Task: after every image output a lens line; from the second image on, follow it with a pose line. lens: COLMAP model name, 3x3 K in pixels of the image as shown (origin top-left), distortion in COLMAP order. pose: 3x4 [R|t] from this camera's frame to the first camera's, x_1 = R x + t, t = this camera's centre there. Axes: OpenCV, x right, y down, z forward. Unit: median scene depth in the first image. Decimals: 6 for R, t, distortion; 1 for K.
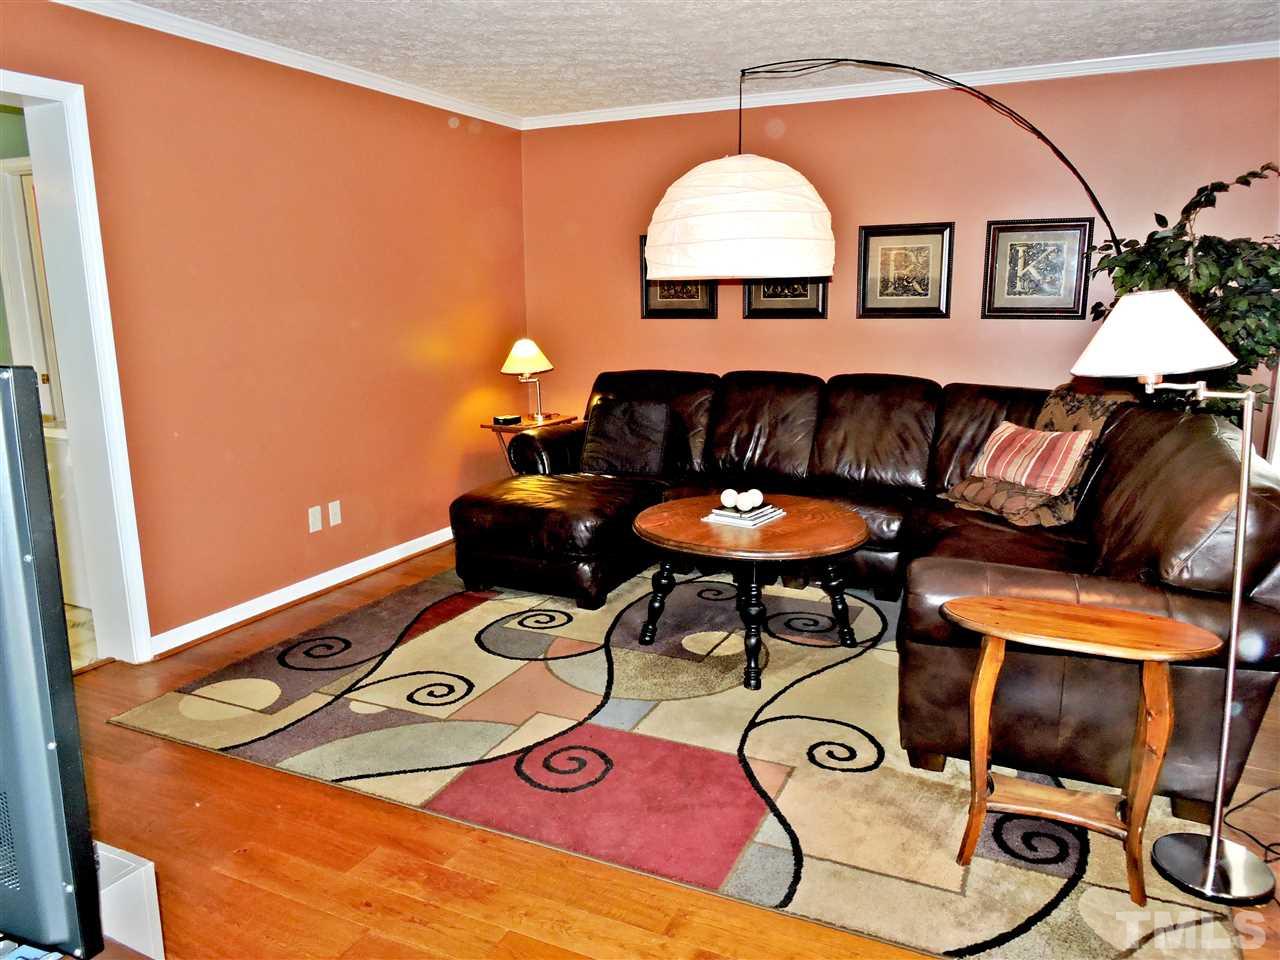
lens RADIAL K [[918.0, 0, 640.0], [0, 918.0, 480.0], [0, 0, 1]] dist [0.000747, 0.001729]
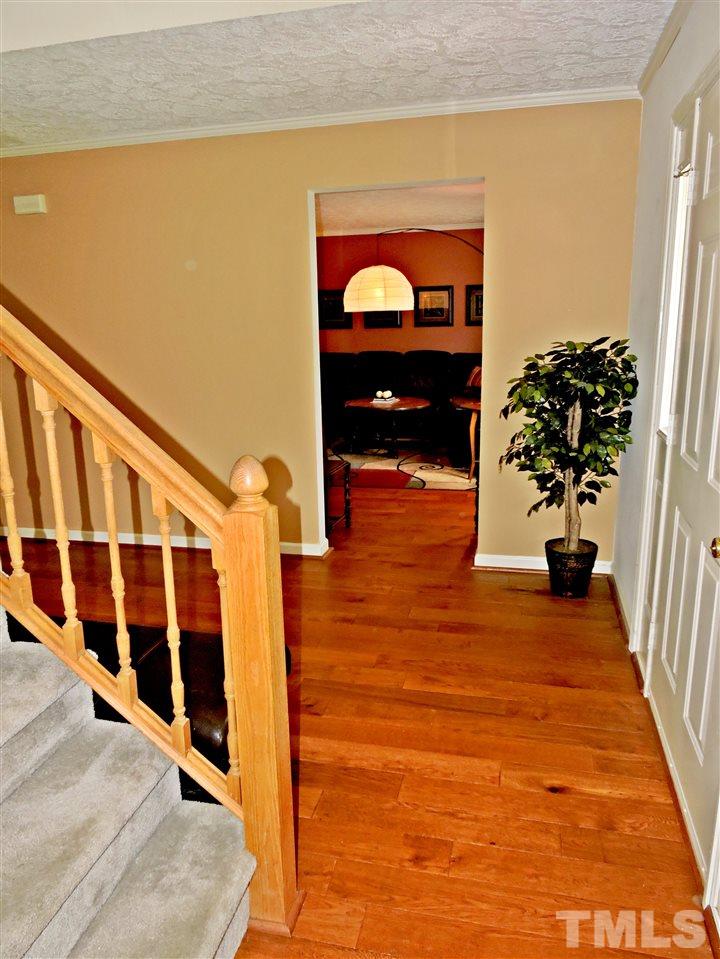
lens RADIAL K [[687.8, 0, 360.0], [0, 687.8, 479.5], [0, 0, 1]] dist [0.000747, 0.001729]
pose [[0.979427, -0.062700, 0.191809, -0.303166], [0.056126, 0.997641, 0.039519, 0.157121], [-0.193835, -0.027940, 0.980636, -0.812555]]
